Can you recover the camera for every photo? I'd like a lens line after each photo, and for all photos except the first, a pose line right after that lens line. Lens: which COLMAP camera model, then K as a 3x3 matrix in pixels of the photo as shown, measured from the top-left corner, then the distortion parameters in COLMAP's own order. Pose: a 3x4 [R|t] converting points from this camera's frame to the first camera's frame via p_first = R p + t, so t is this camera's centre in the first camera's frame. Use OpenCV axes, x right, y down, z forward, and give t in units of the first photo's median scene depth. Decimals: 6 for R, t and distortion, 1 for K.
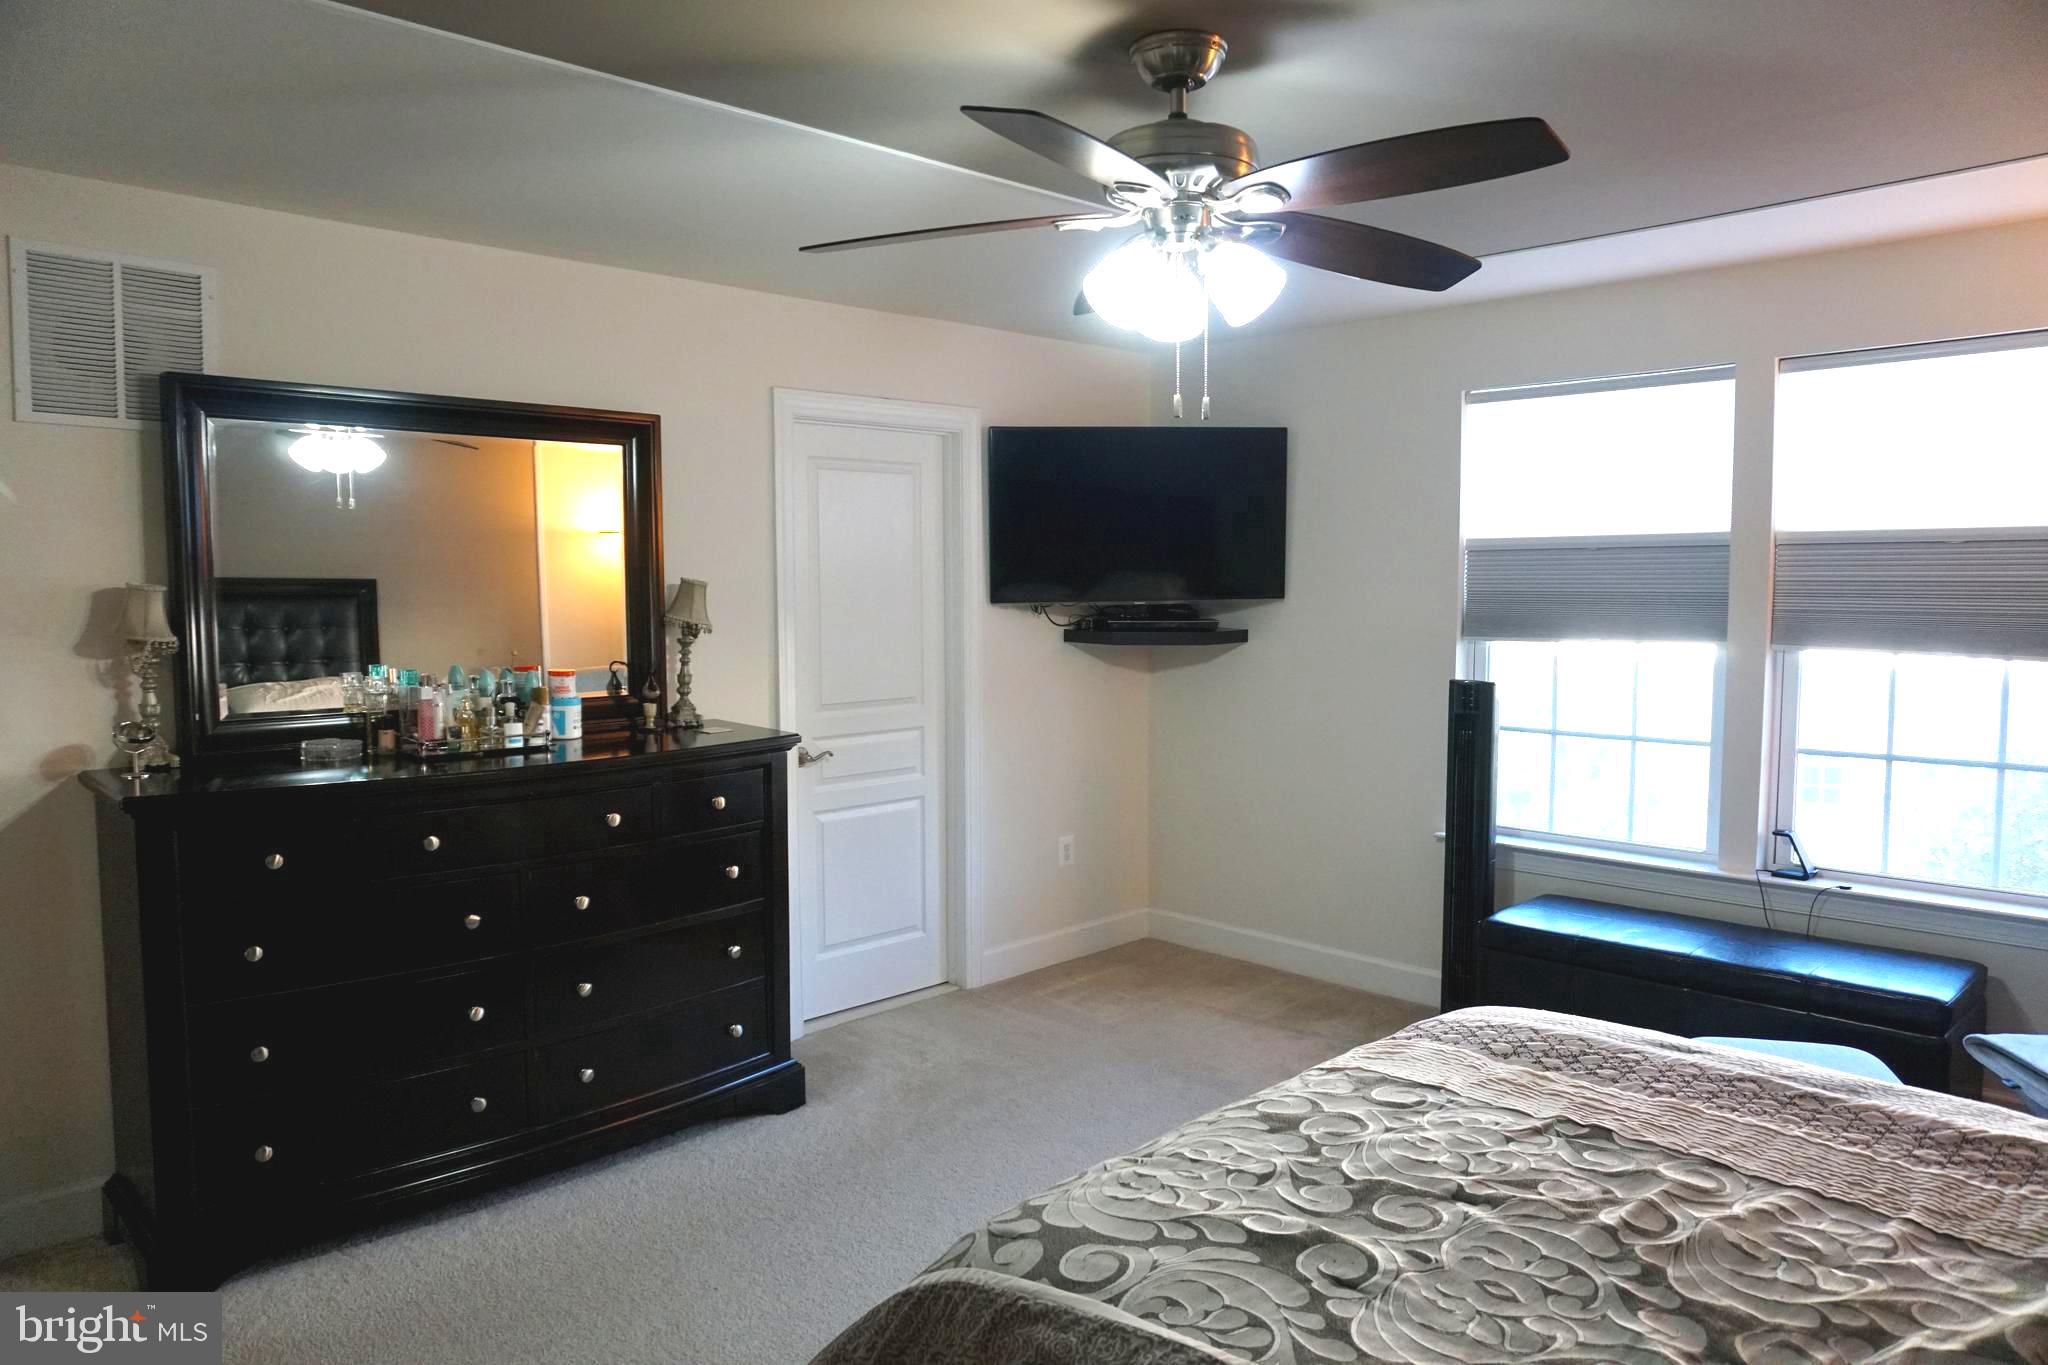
lens RADIAL K [[1376.1, 0, 1028.3], [0, 1376.1, 689.7], [0, 0, 1]] dist [-0.049976, 0.001297]
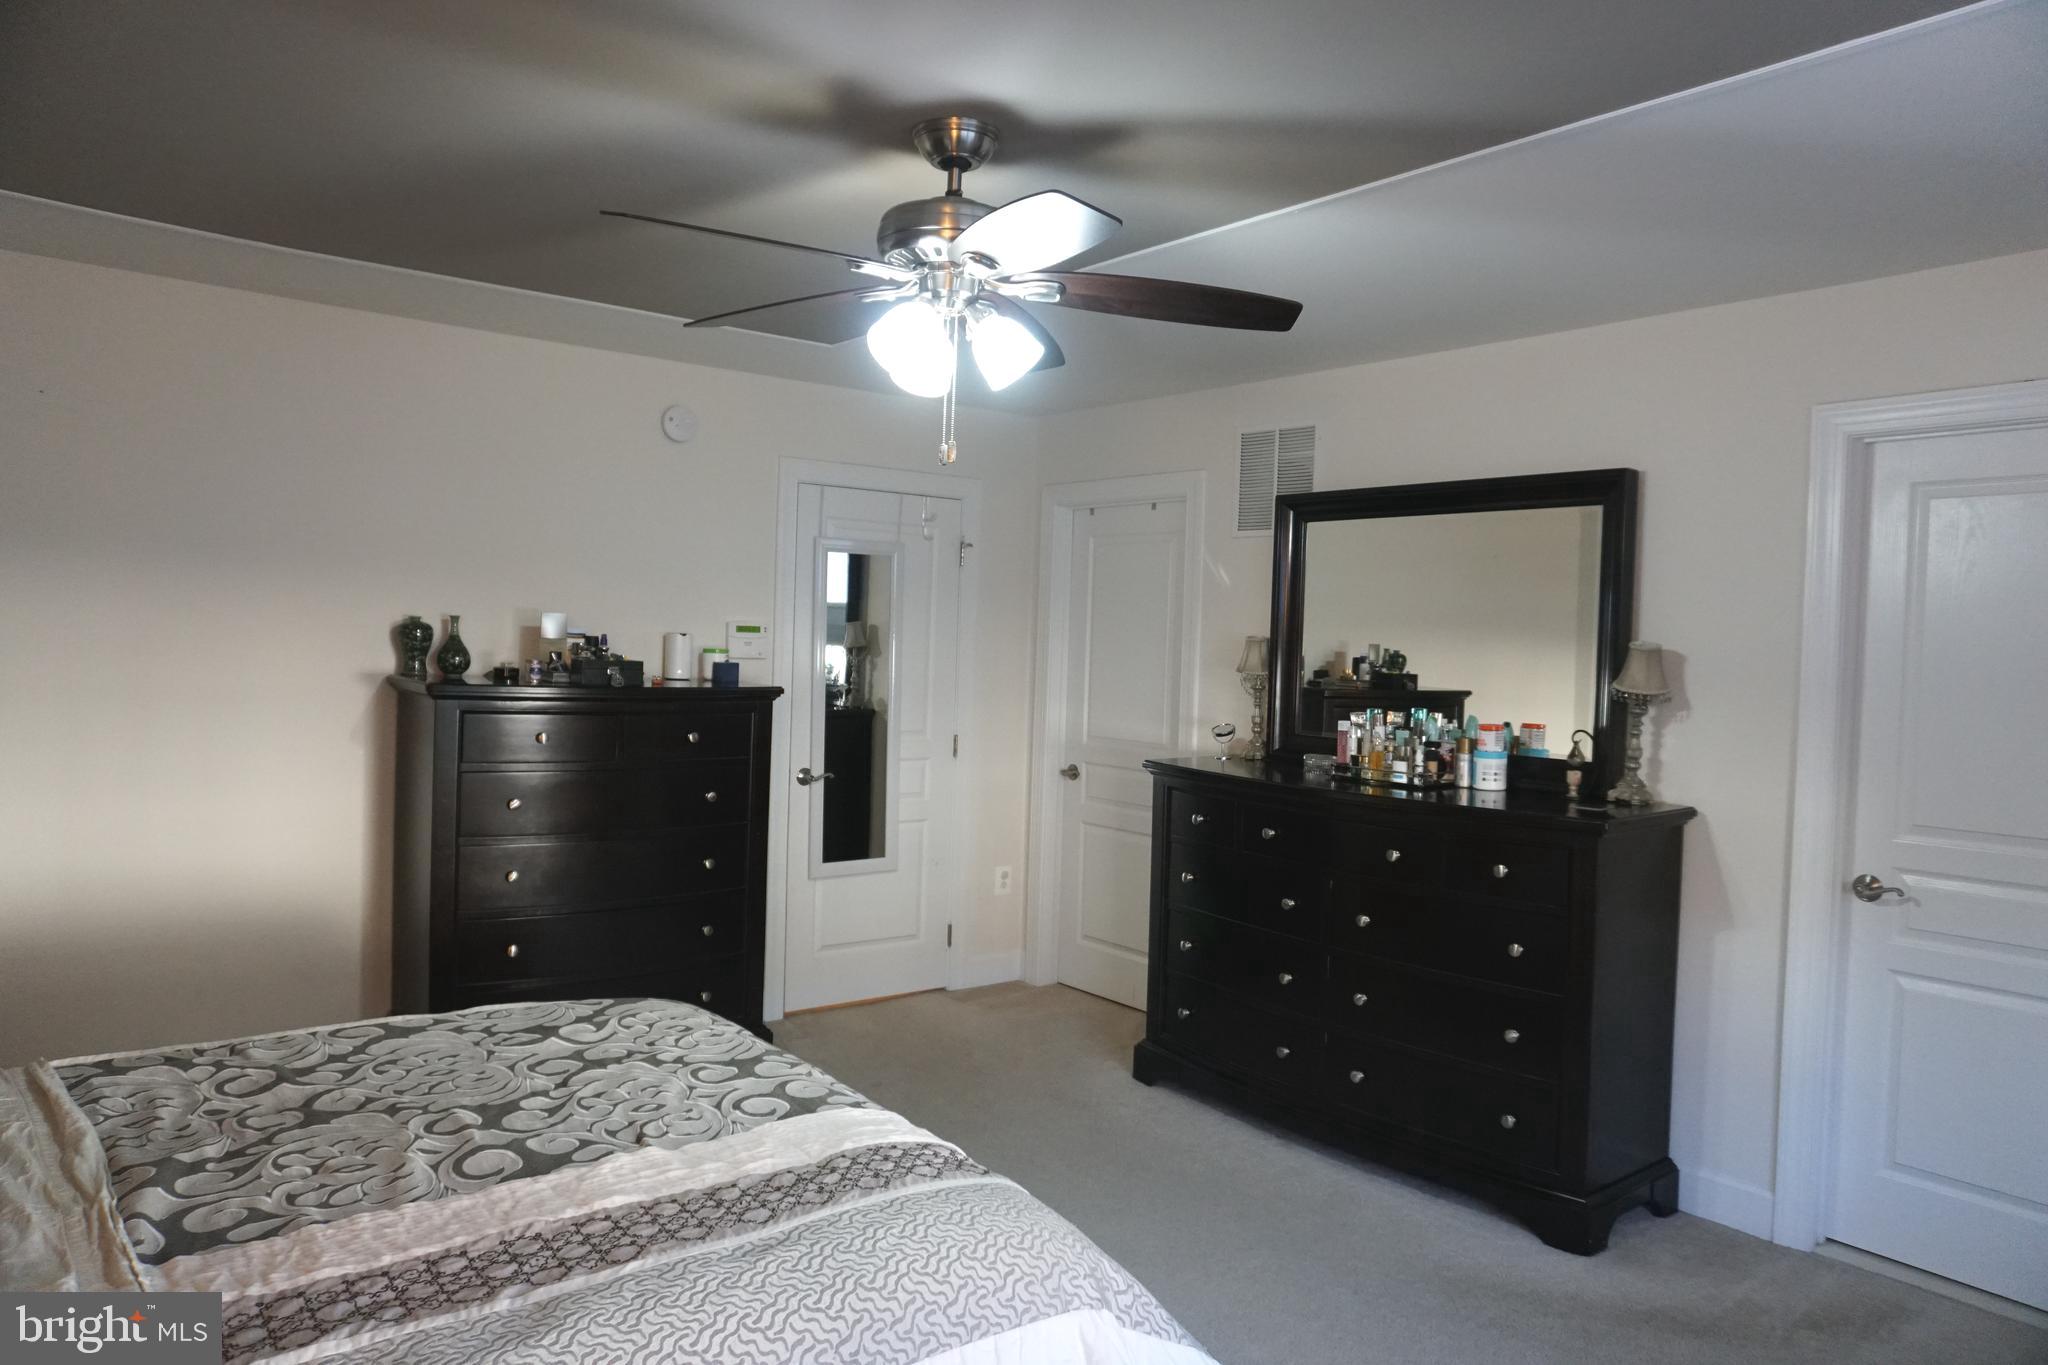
lens RADIAL K [[1376.1, 0, 1029.4], [0, 1376.1, 674.3], [0, 0, 1]] dist [-0.049976, 0.001297]
pose [[-0.129981, 0.020131, -0.991312, 0.806831], [-0.112378, 0.993052, 0.034902, -0.053207], [0.985127, 0.115938, -0.126816, 0.828088]]
